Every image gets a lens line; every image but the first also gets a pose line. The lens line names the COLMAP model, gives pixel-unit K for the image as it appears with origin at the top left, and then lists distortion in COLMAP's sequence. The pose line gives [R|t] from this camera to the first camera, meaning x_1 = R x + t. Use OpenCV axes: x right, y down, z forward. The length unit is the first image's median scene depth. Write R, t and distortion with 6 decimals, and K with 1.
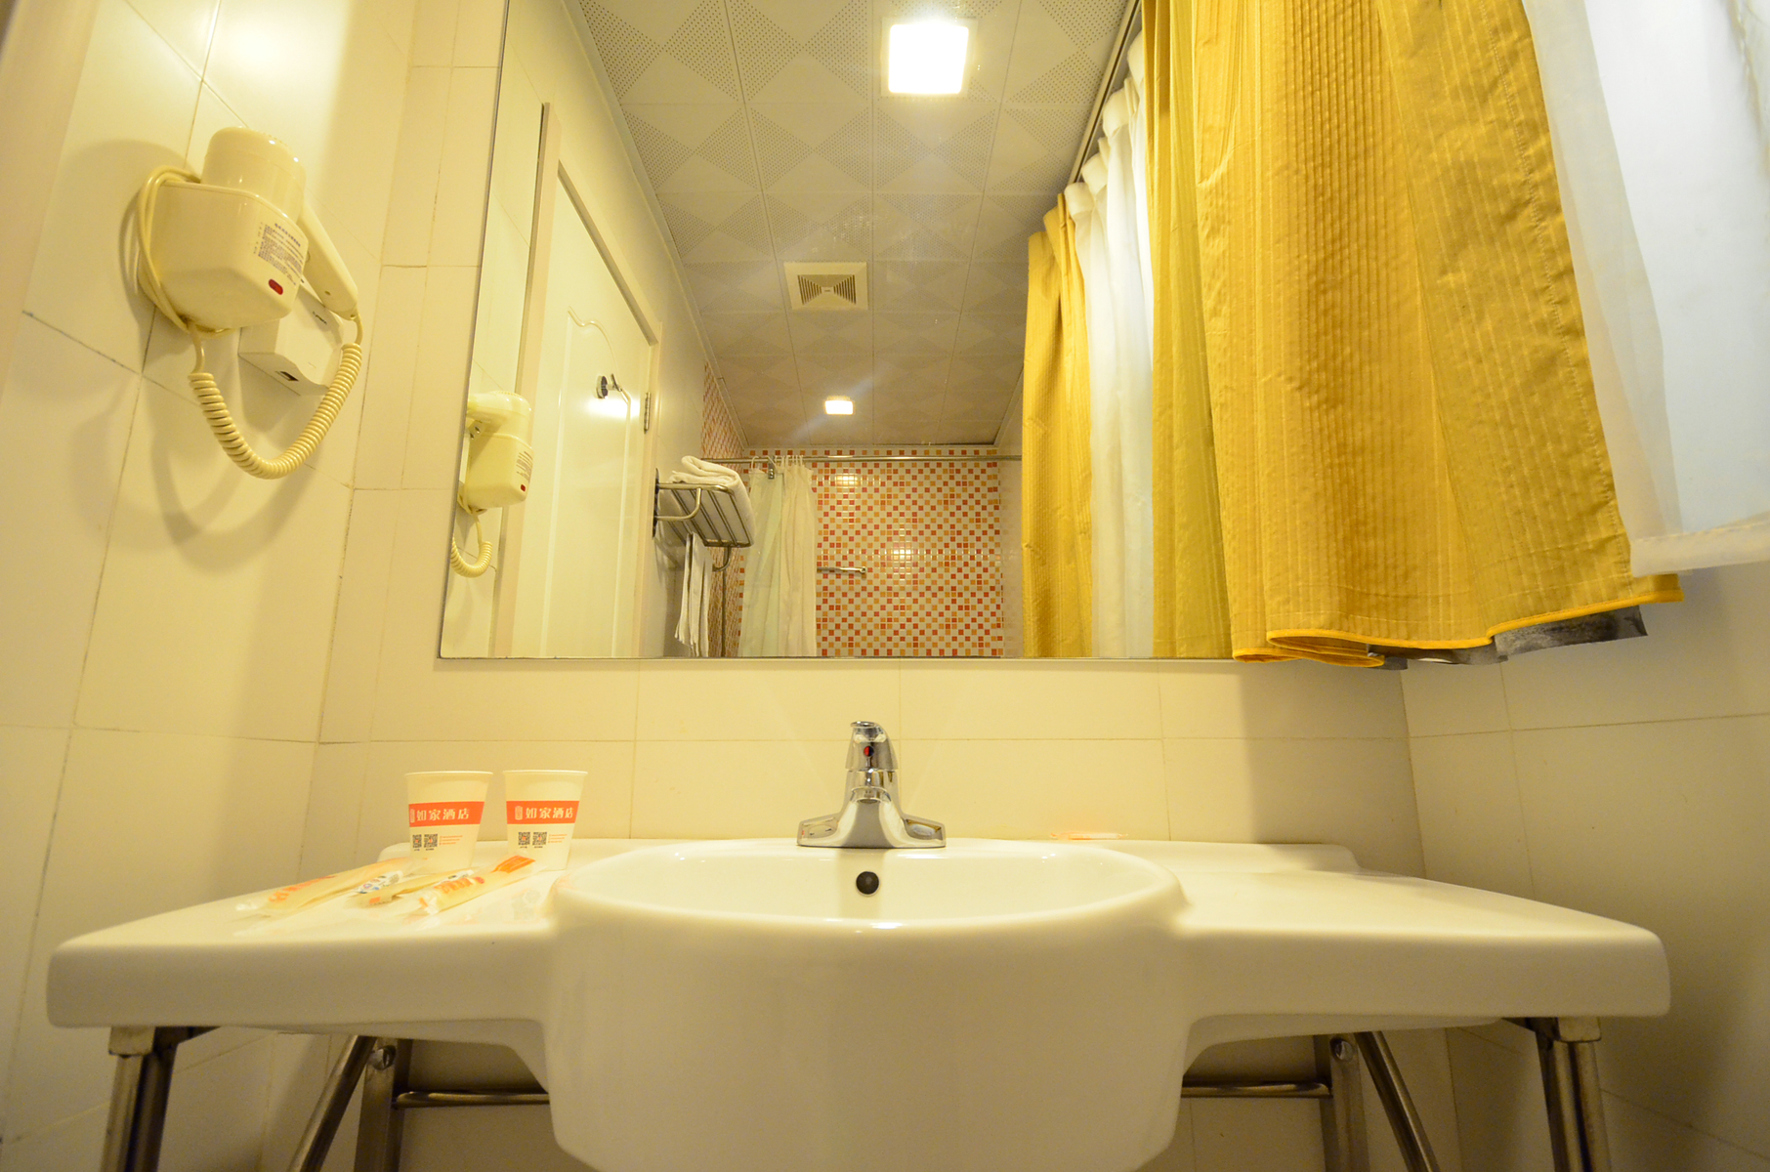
lens RADIAL K [[839.8, 0, 885.0], [0, 839.8, 586.0], [0, 0, 1]] dist [0.037926, -0.031283]
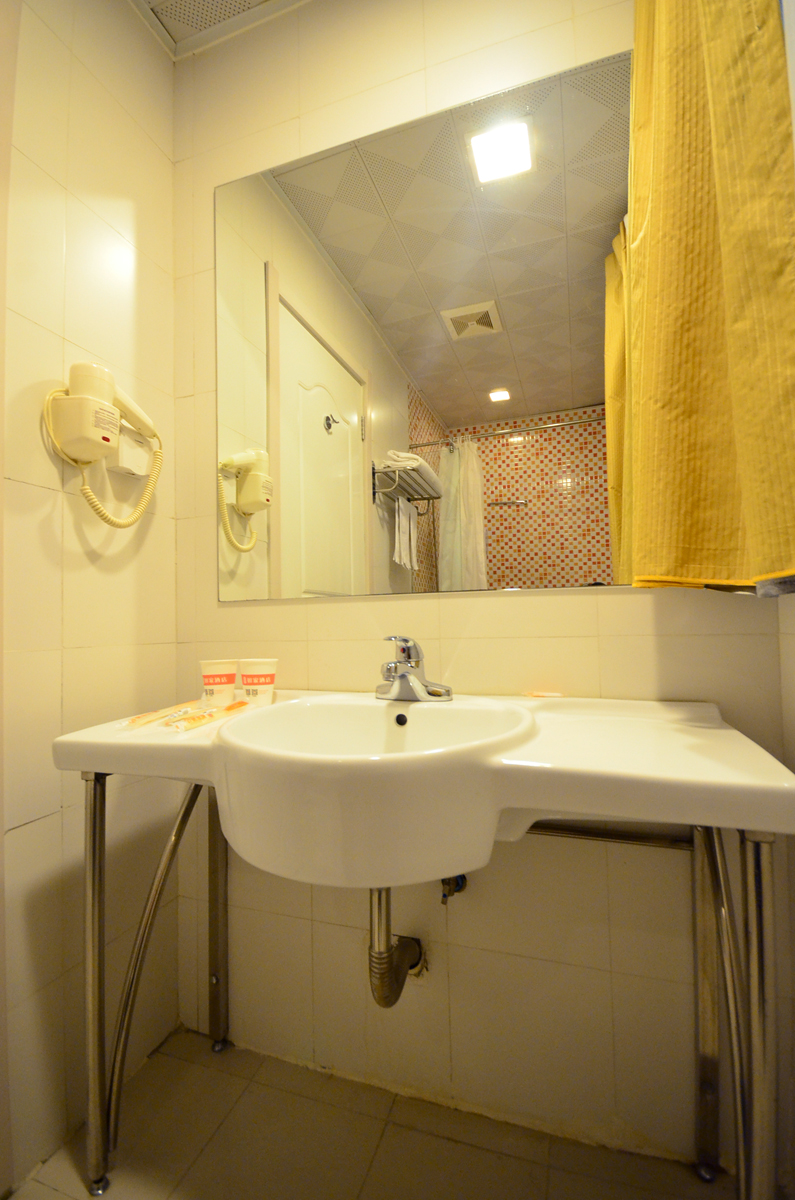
lens RADIAL K [[532.3, 0, 397.5], [0, 532.3, 600.0], [0, 0, 1]] dist [0.013131, -0.015542]
pose [[0.941358, -0.034955, -0.335594, 0.355376], [0.093692, 0.982584, 0.160467, -0.097380], [0.324141, -0.182500, 0.928238, -0.057001]]
